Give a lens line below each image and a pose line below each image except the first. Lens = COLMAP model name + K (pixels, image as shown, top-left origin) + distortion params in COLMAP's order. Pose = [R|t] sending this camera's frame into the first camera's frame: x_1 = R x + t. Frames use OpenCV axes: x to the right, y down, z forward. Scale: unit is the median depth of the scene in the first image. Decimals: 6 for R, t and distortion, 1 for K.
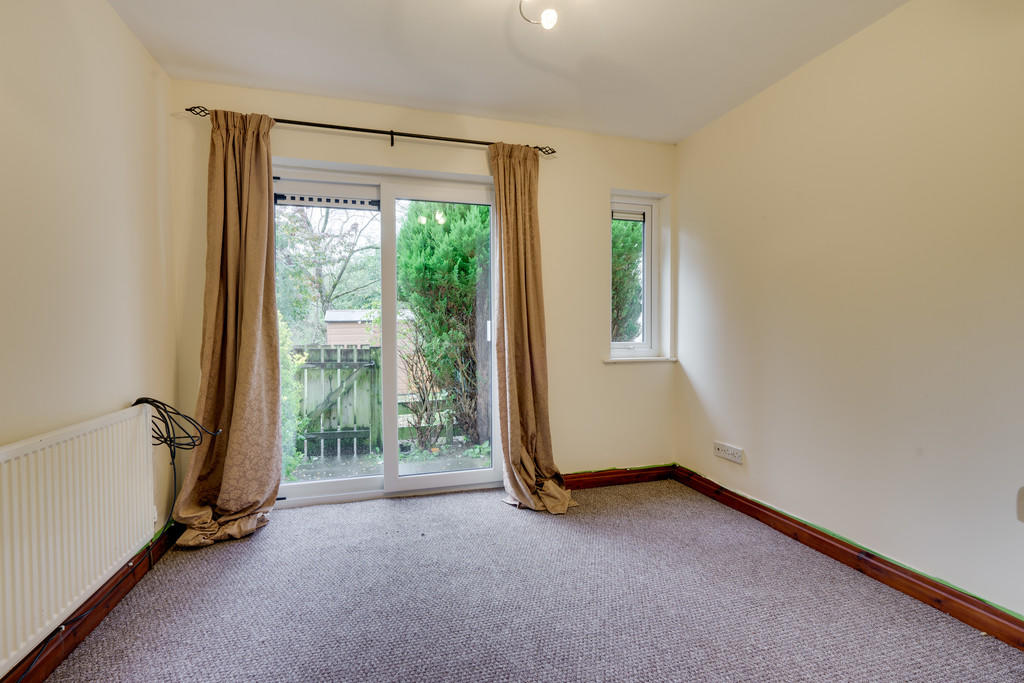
lens RADIAL K [[462.4, 0, 512.0], [0, 462.4, 341.5], [0, 0, 1]] dist [0.000298, 0.000121]
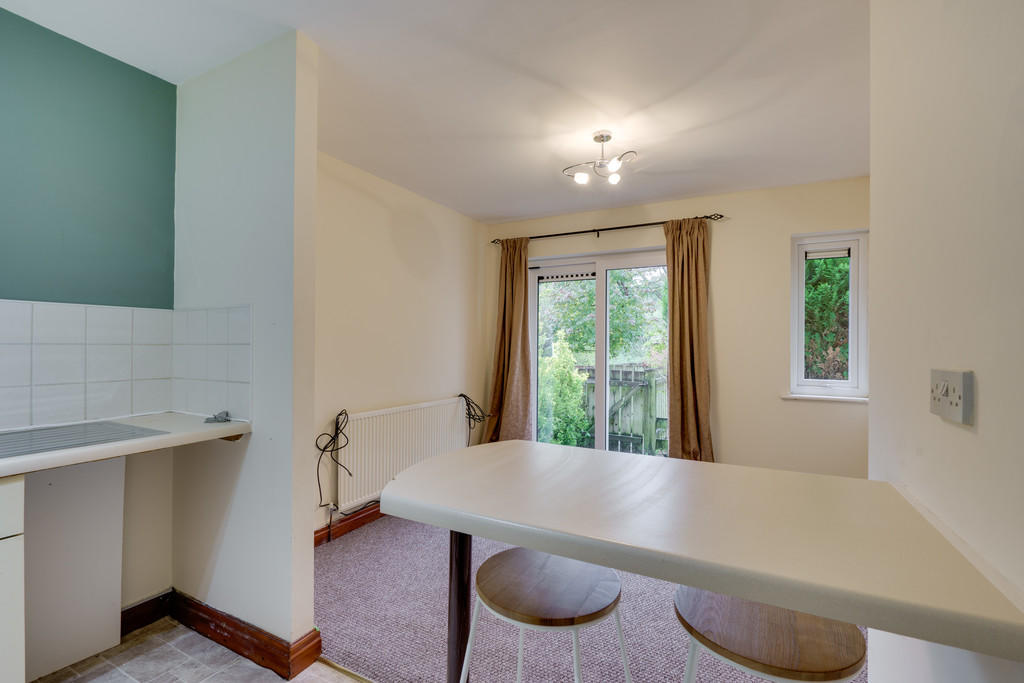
lens RADIAL K [[462.4, 0, 512.0], [0, 462.4, 341.5], [0, 0, 1]] dist [0.000298, 0.000121]
pose [[0.715907, 0.004642, -0.698180, 0.505232], [-0.027945, 0.999367, -0.022011, -0.045225], [0.697636, 0.035268, 0.715584, -0.204289]]
